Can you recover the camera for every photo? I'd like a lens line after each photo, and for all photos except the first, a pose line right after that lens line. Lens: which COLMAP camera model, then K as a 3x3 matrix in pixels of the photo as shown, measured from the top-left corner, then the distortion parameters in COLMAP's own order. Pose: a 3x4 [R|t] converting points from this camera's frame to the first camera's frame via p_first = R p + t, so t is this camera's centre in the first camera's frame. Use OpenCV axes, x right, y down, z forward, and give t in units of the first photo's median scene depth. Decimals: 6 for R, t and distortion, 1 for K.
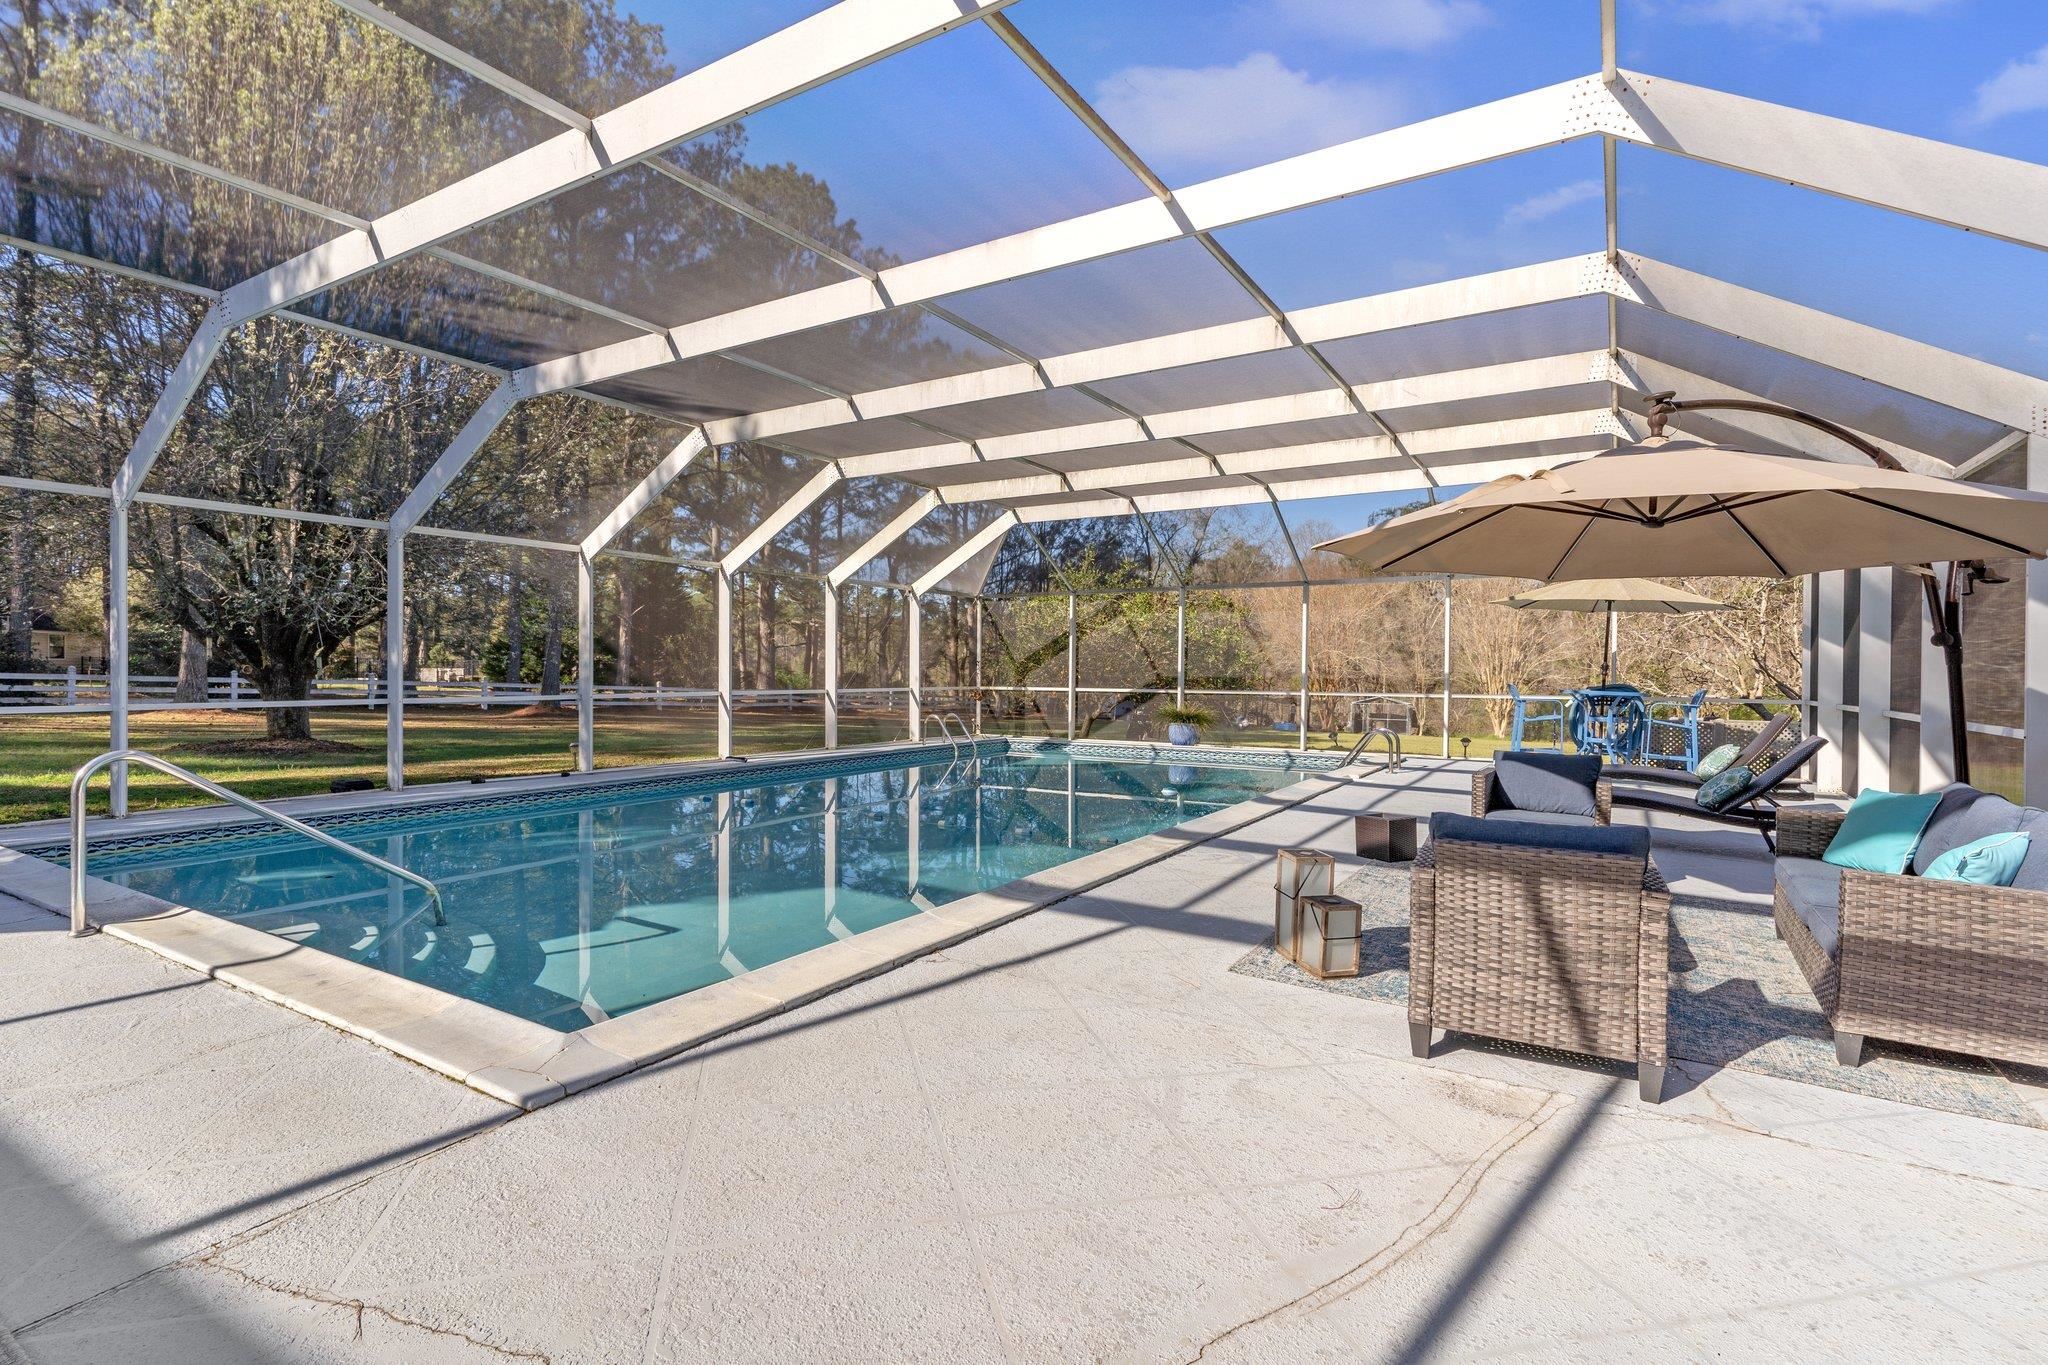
lens RADIAL K [[984.6, 0, 1019.2], [0, 984.6, 687.7], [0, 0, 1]] dist [-0.001514, -0.000495]
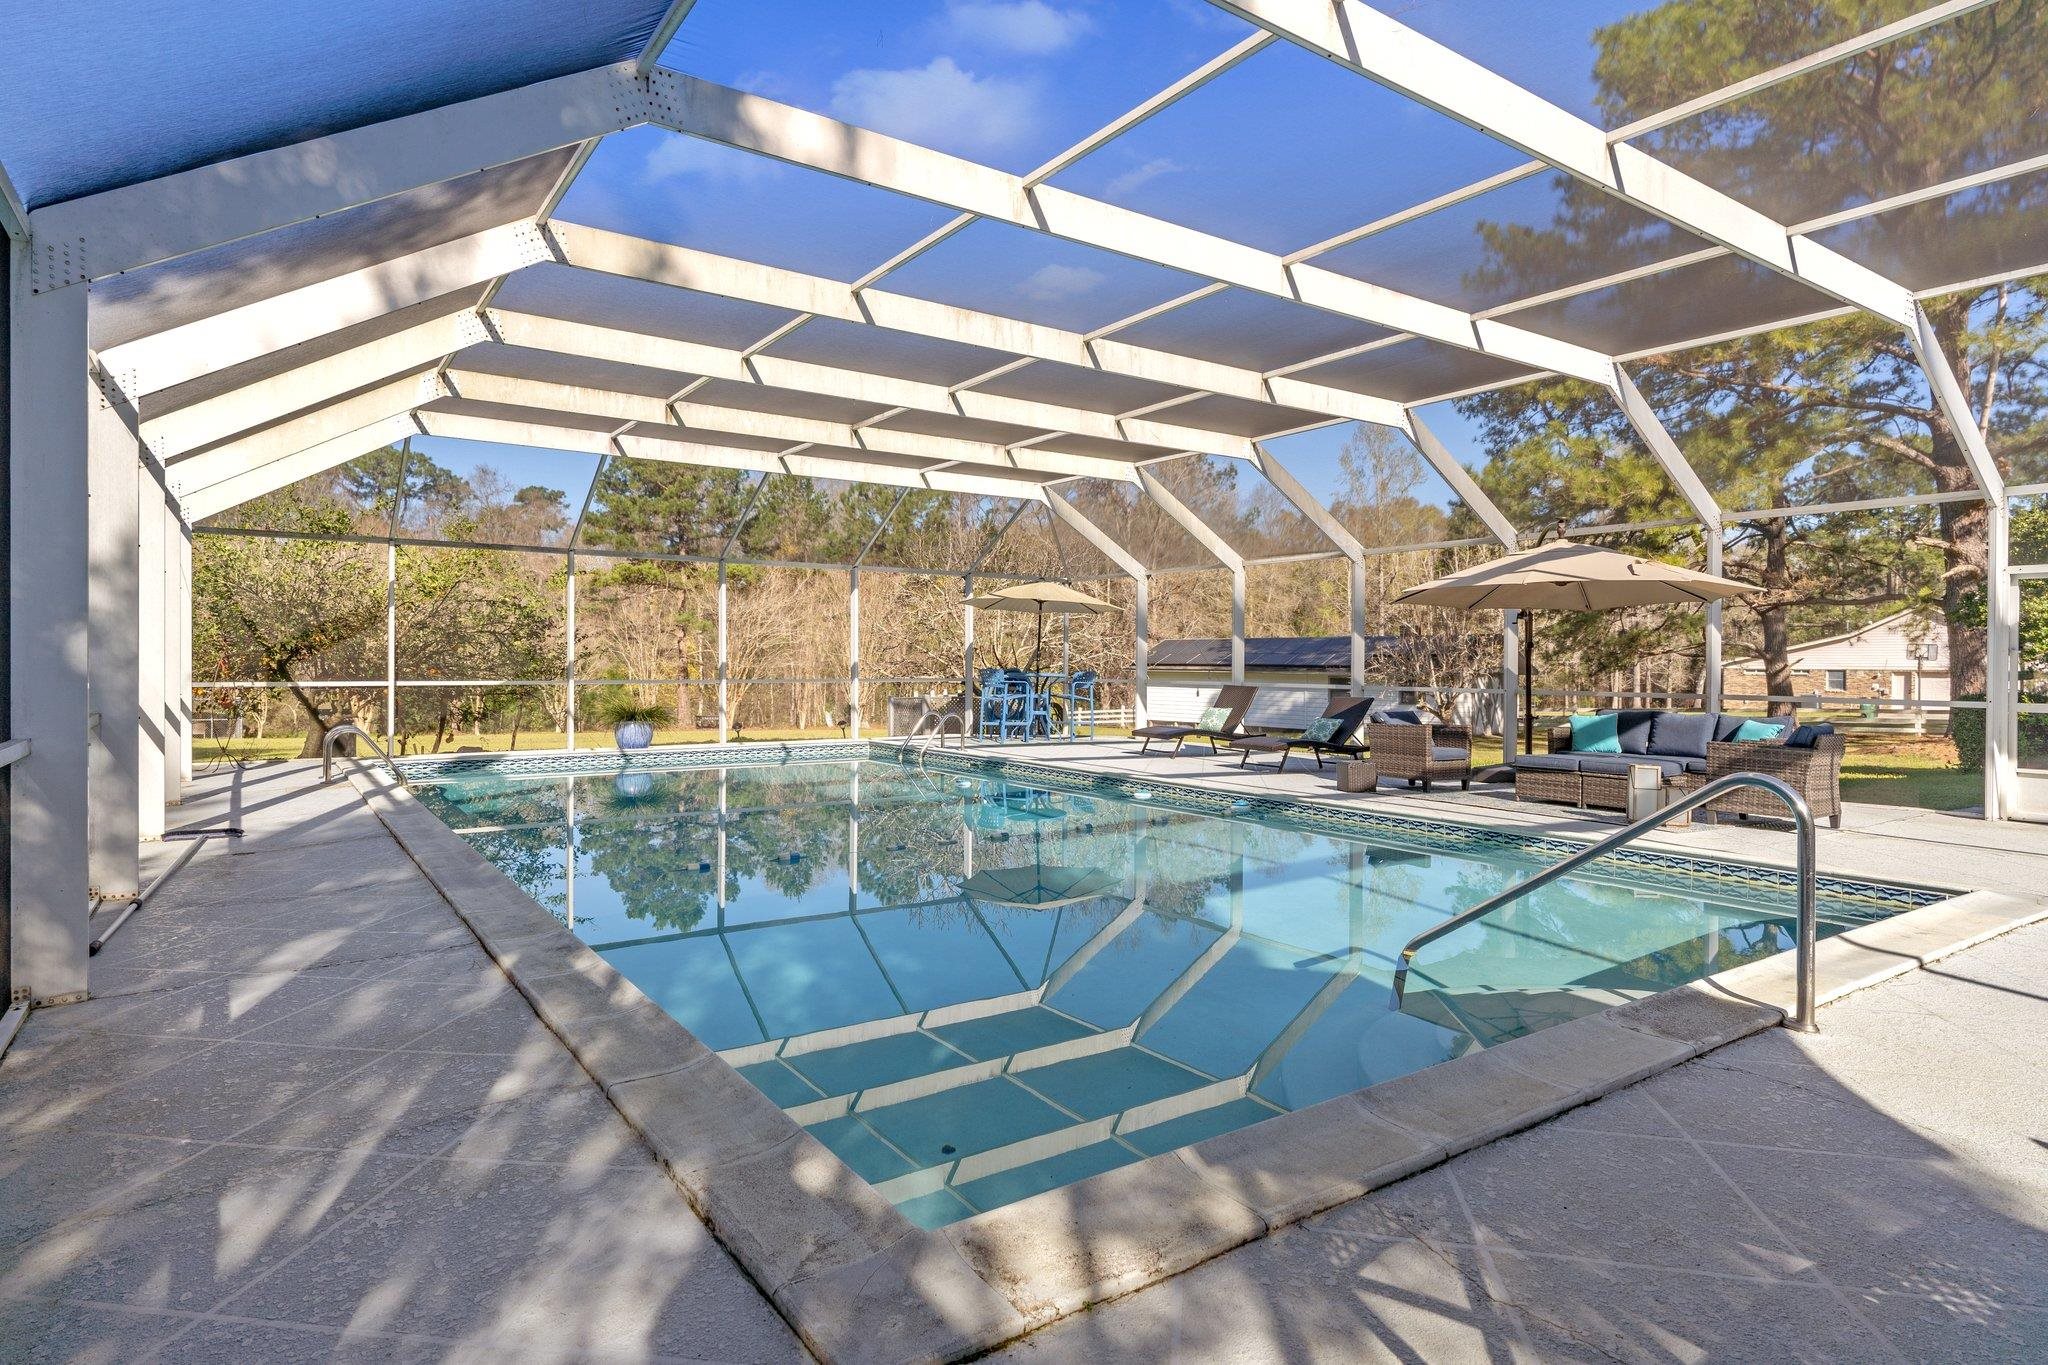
lens RADIAL K [[1104.9, 0, 1021.1], [0, 1104.9, 667.0], [0, 0, 1]] dist [0.004360, 0.000833]
pose [[0.400640, -0.008033, 0.916201, -0.795077], [0.012810, 0.999913, 0.003166, -0.010123], [-0.916146, 0.010468, 0.400708, 0.499504]]
